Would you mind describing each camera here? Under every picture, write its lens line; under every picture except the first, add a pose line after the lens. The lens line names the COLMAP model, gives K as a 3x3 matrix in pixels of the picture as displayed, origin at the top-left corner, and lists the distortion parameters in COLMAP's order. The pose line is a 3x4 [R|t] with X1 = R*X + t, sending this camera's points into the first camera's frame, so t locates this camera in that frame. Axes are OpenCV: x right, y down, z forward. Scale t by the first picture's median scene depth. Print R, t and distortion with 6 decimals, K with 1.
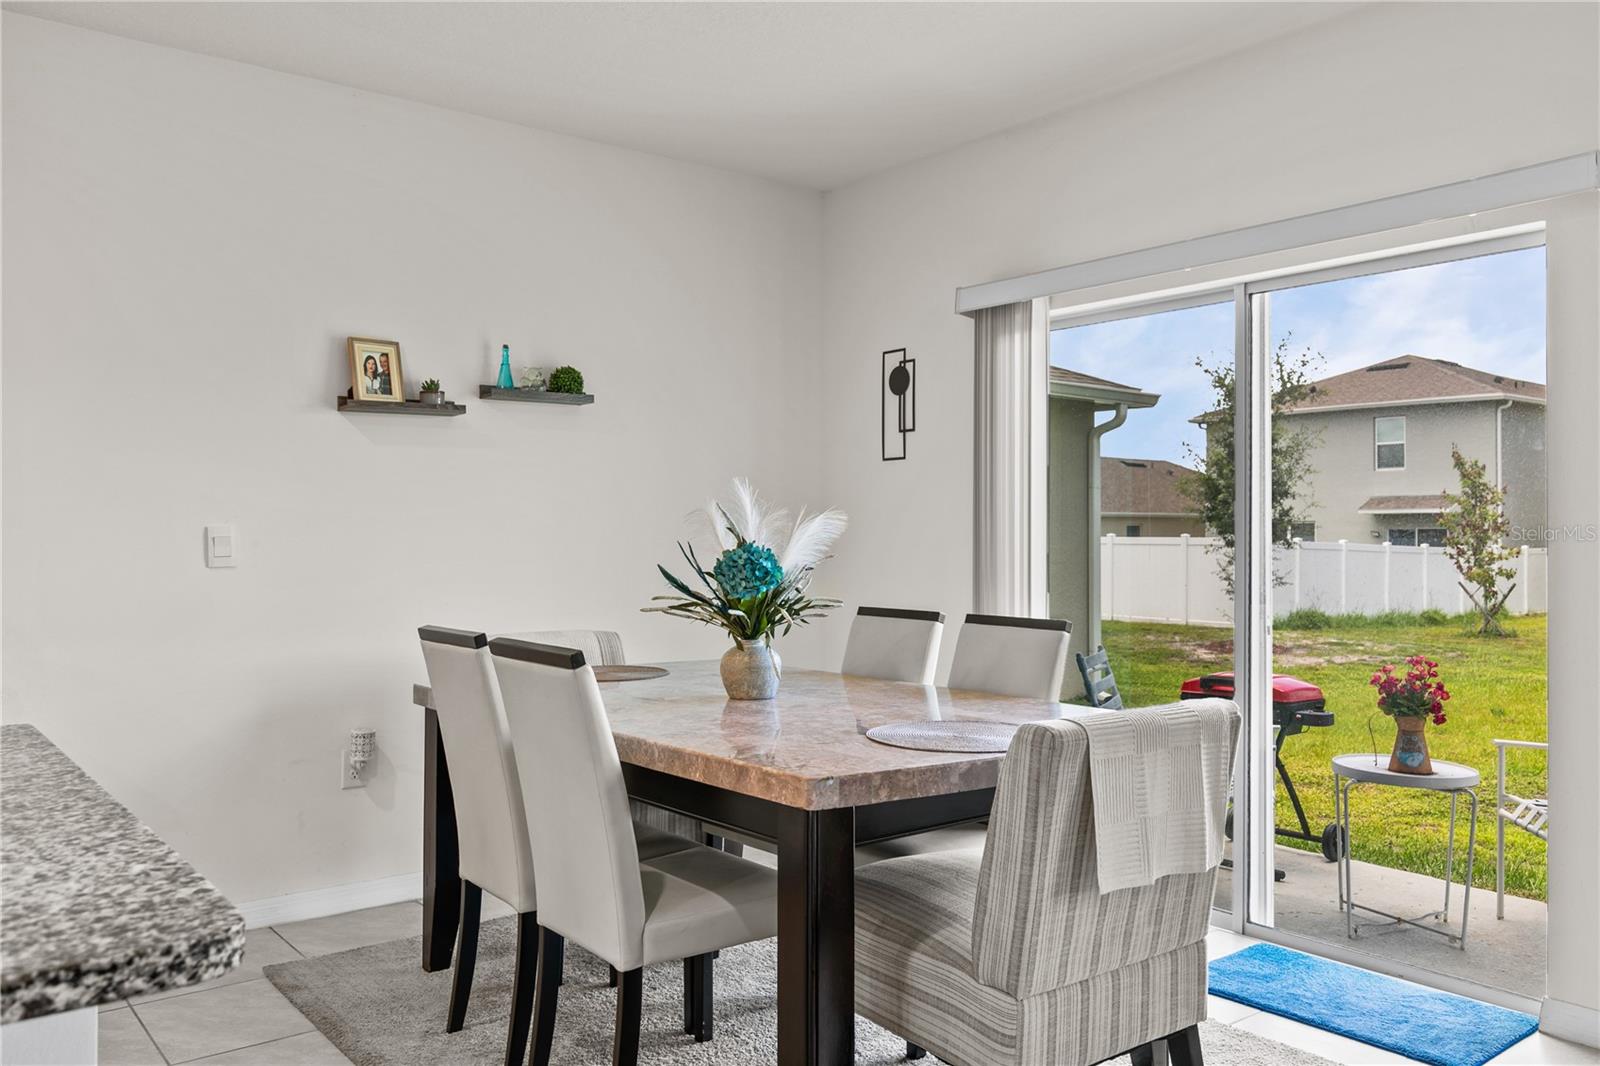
lens RADIAL K [[1234.7, 0, 806.2], [0, 1234.7, 536.9], [0, 0, 1]] dist [0.001070, 0.005319]
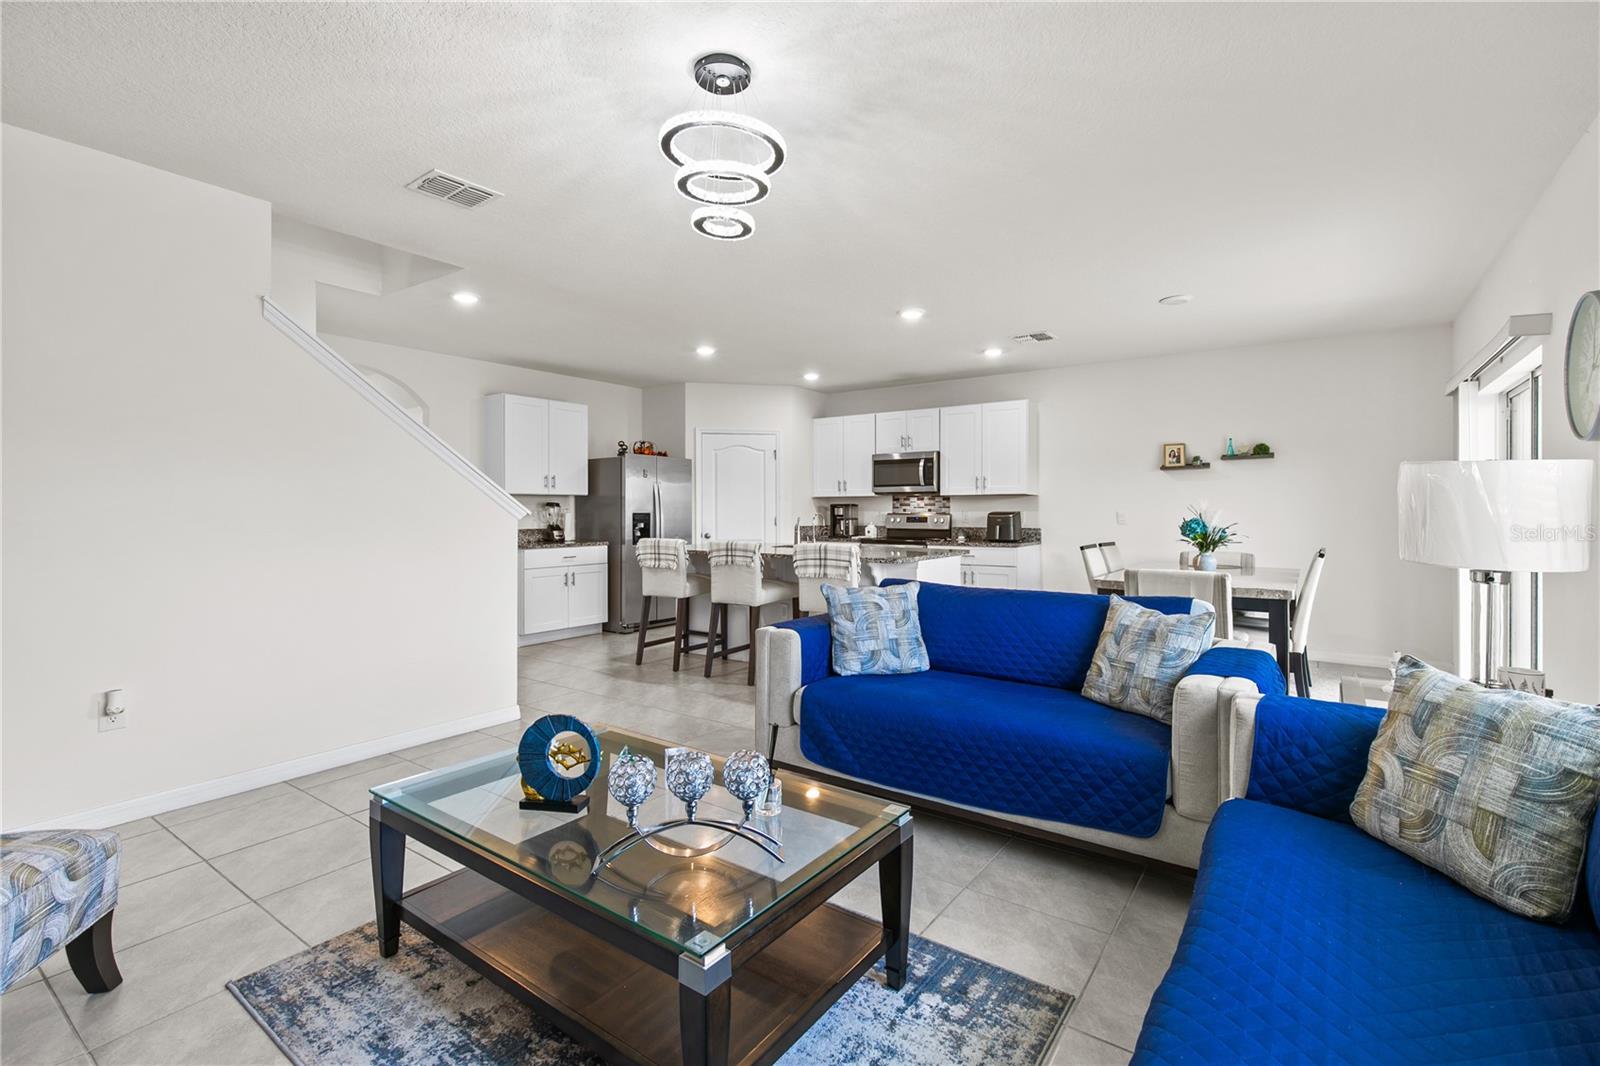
lens RADIAL K [[721.5, 0, 817.0], [0, 721.5, 518.5], [0, 0, 1]] dist [0.011098, -0.003869]
pose [[0.286806, 0.013044, -0.957900, 1.273004], [0.000834, 0.999904, 0.013866, -0.017810], [0.957988, -0.004776, 0.286768, -0.317527]]
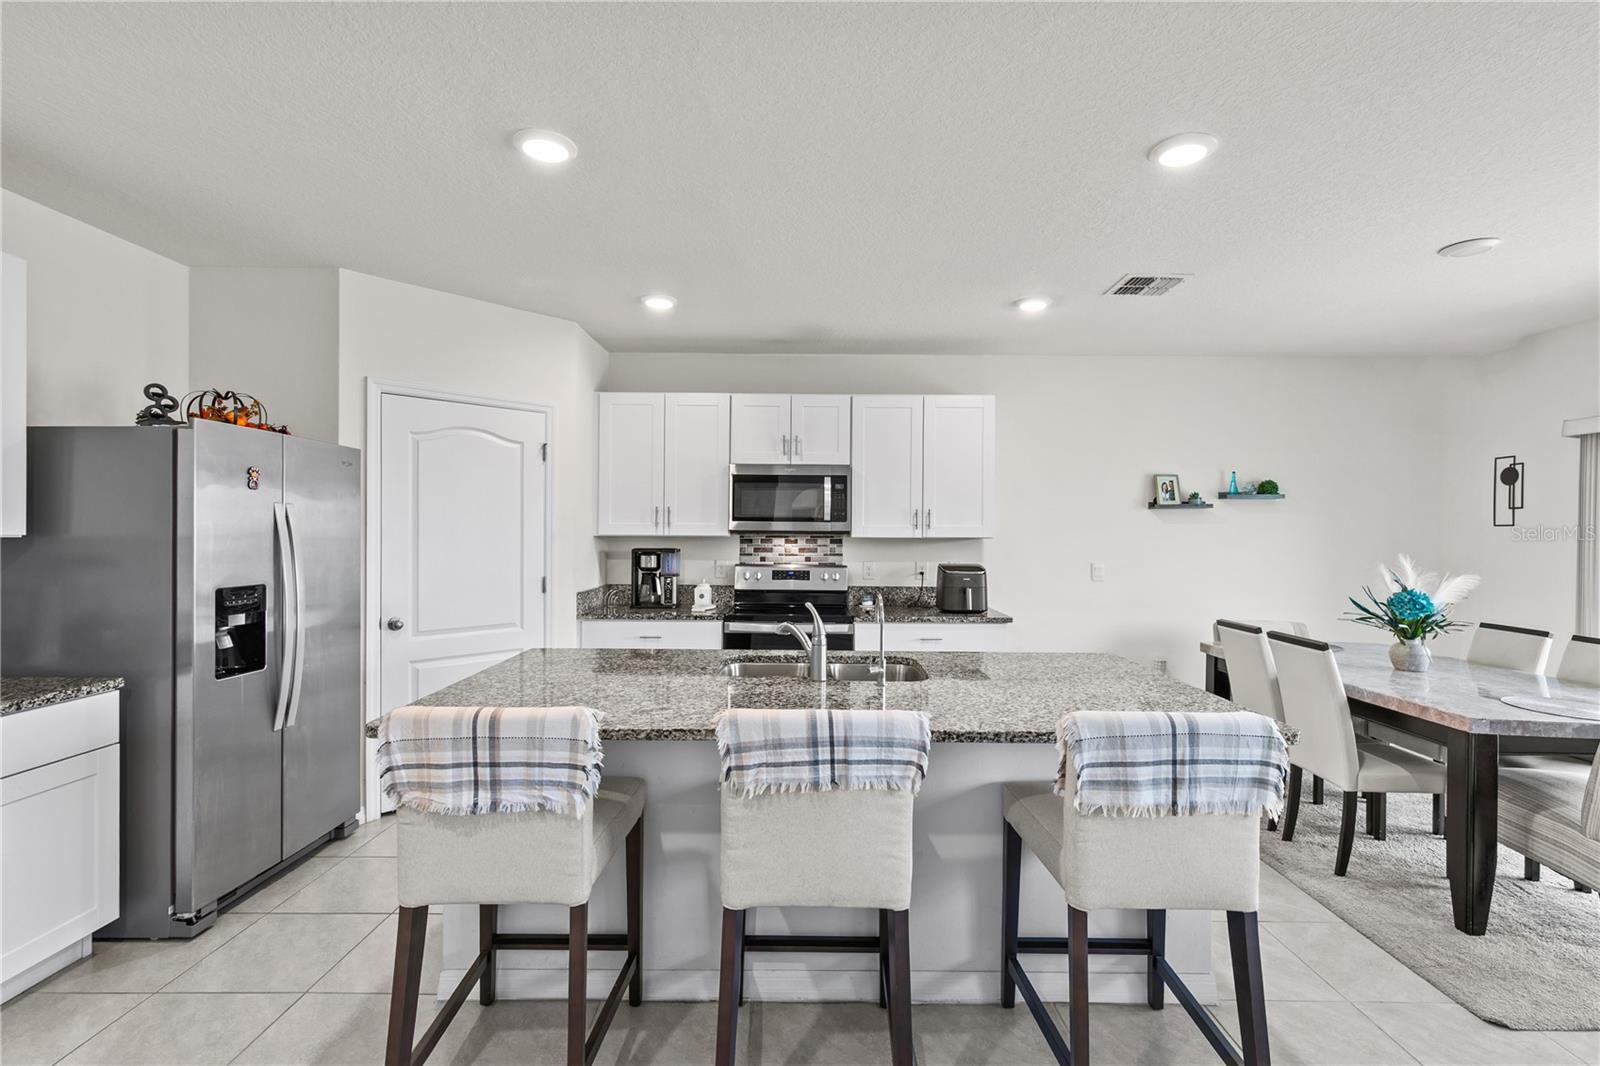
lens RADIAL K [[721.5, 0, 808.5], [0, 721.5, 537.2], [0, 0, 1]] dist [0.011098, -0.003869]
pose [[0.784808, 0.013824, -0.619584, -0.080664], [-0.009758, 0.999903, 0.009949, -0.076214], [0.619662, -0.001762, 0.784867, -0.449016]]
